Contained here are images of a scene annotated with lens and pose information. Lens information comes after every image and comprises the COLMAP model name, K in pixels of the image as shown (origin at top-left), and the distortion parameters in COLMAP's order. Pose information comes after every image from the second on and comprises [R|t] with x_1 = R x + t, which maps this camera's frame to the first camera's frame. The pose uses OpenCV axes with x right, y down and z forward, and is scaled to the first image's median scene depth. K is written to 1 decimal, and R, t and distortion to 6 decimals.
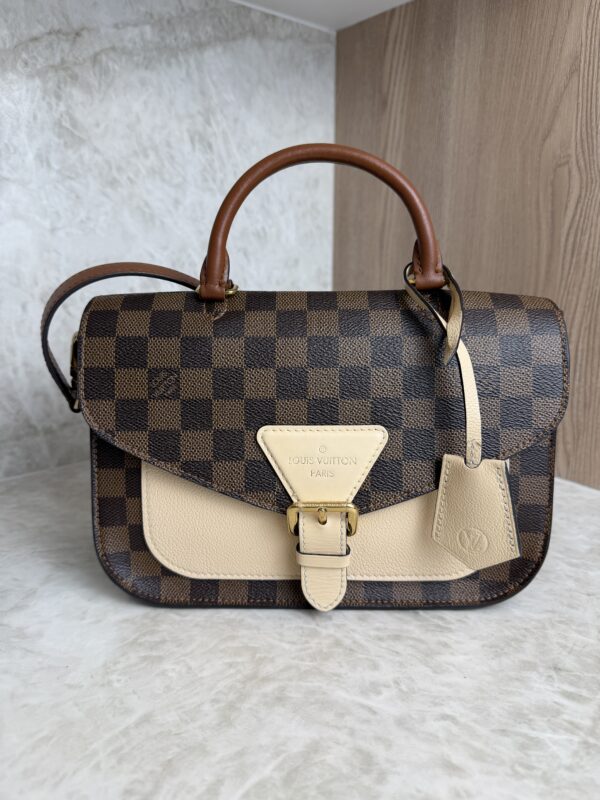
lens RADIAL K [[584.7, 0, 296.3], [0, 584.7, 399.1], [0, 0, 1]] dist [-0.026572, 0.001154]
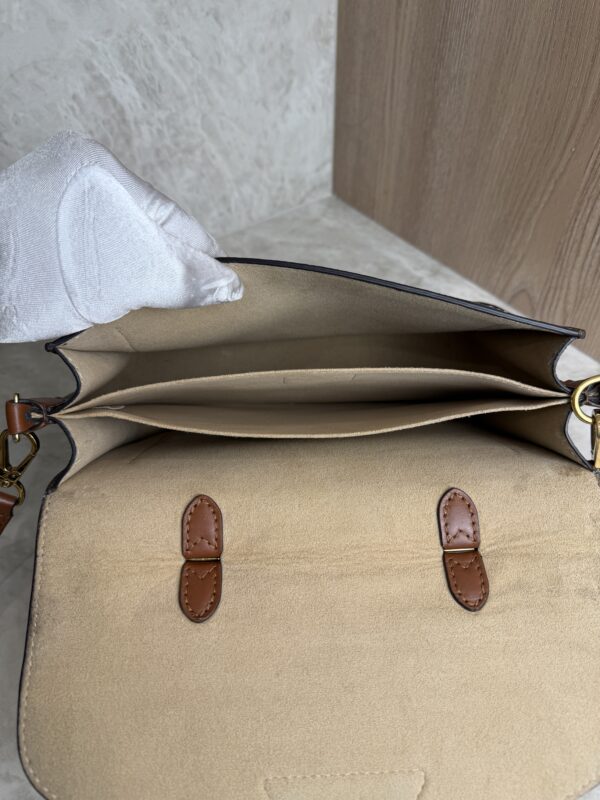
lens RADIAL K [[588.3, 0, 299.8], [0, 588.3, 398.6], [0, 0, 1]] dist [-0.027538, 0.001812]
pose [[0.999055, 0.027873, -0.033338, 0.078707], [-0.005377, 0.840581, 0.541659, -0.317745], [0.043120, -0.540968, 0.839937, 0.123725]]
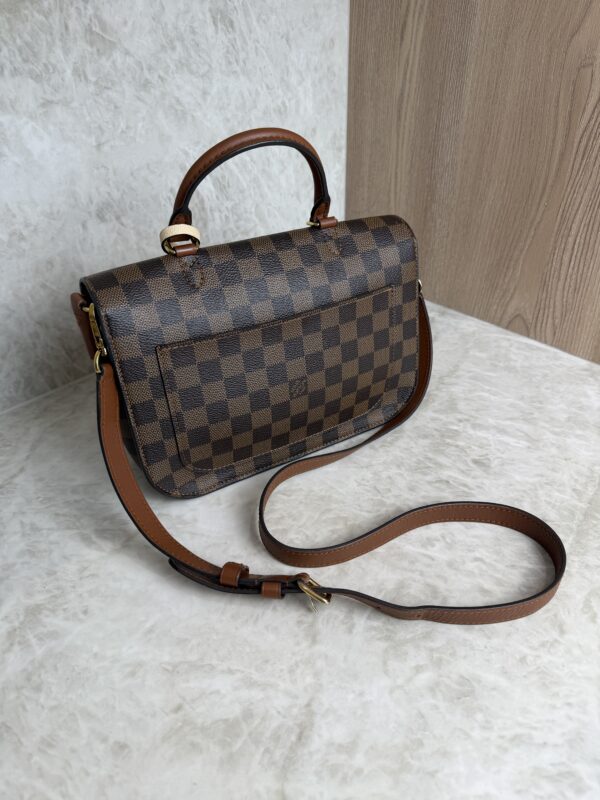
lens RADIAL K [[579.6, 0, 300.0], [0, 579.6, 400.0], [0, 0, 1]] dist [-0.008557, -0.006503]
pose [[0.996293, -0.063981, 0.057497, -0.156644], [0.037824, 0.926170, 0.375204, -0.254562], [-0.077258, -0.371638, 0.925157, -0.150392]]
